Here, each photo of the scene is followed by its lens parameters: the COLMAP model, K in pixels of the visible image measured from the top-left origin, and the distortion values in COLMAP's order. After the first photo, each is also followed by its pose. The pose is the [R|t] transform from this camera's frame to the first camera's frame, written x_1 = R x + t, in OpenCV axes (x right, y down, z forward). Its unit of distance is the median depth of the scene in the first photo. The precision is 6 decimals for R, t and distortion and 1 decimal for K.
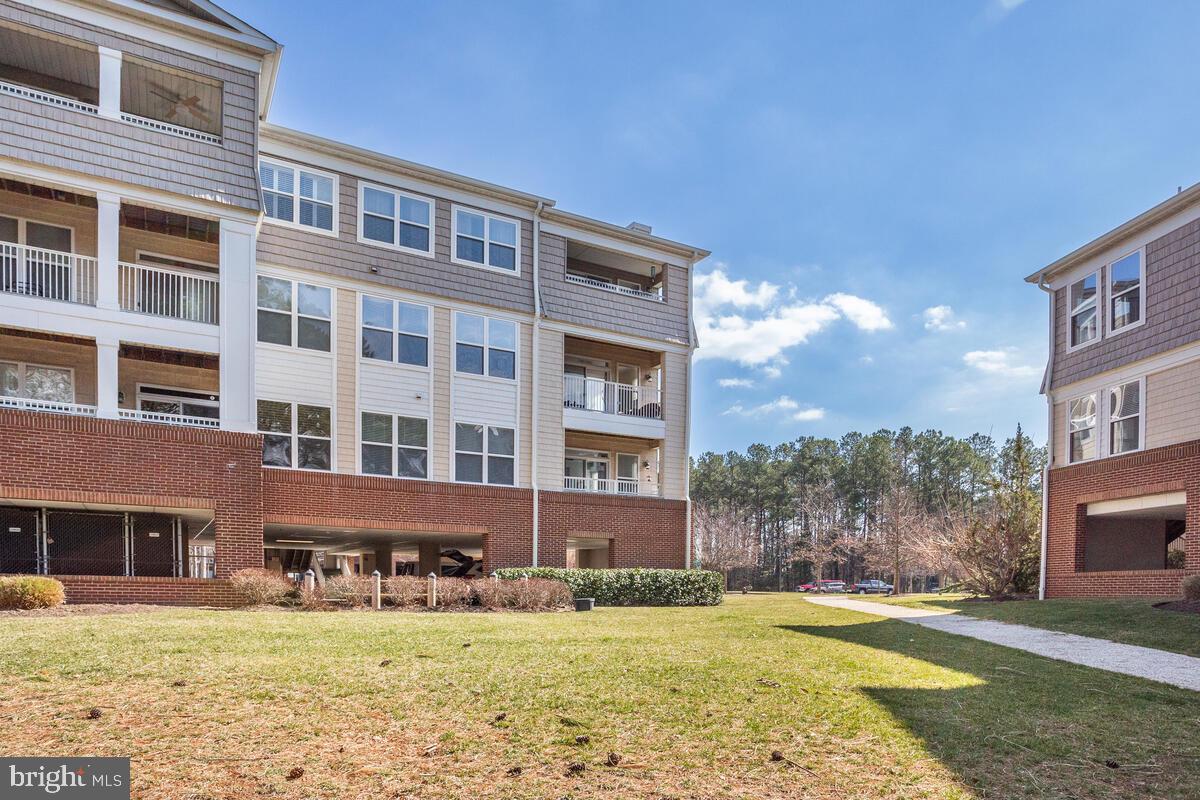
lens RADIAL K [[596.2, 0, 587.0], [0, 596.2, 392.5], [0, 0, 1]] dist [-0.066077, 0.031670]
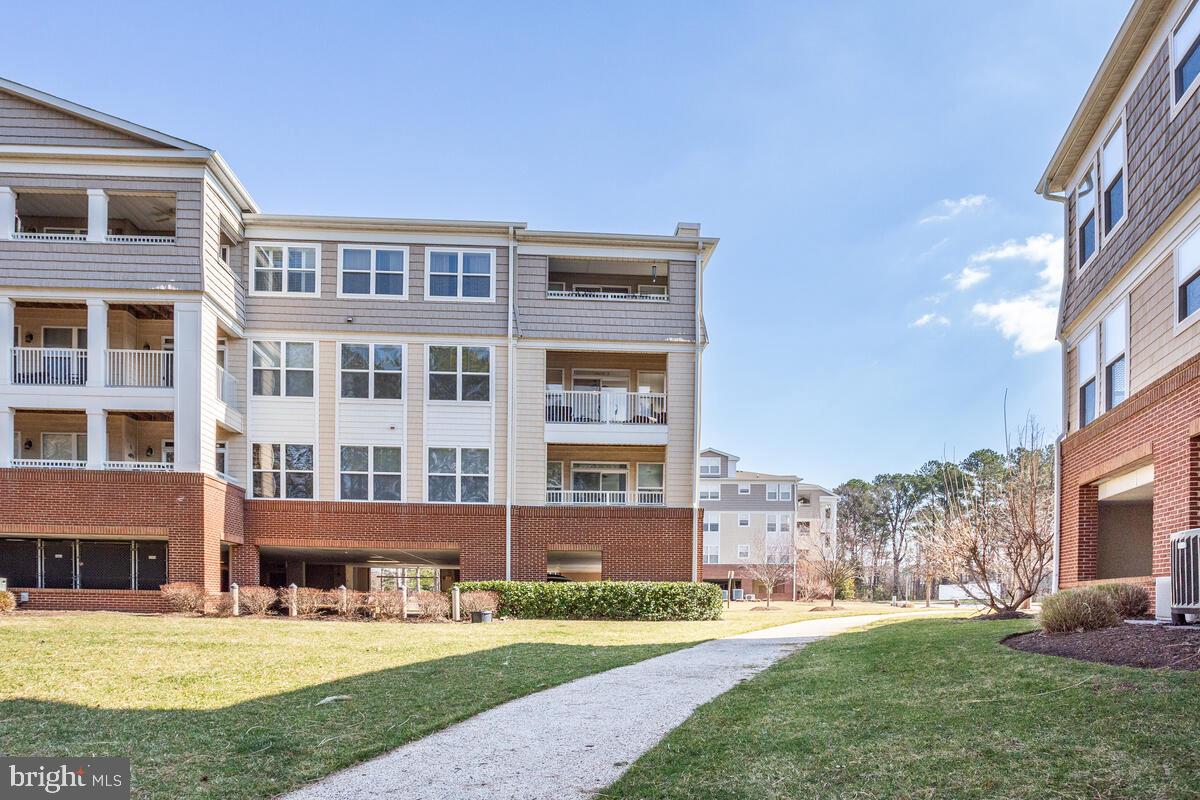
lens RADIAL K [[586.7, 0, 602.2], [0, 586.7, 410.9], [0, 0, 1]] dist [-0.067709, 0.033782]
pose [[0.935958, -0.110265, -0.334401, 0.432412], [0.109433, 0.993764, -0.021388, 0.041473], [0.334674, -0.016577, 0.942188, 0.107827]]
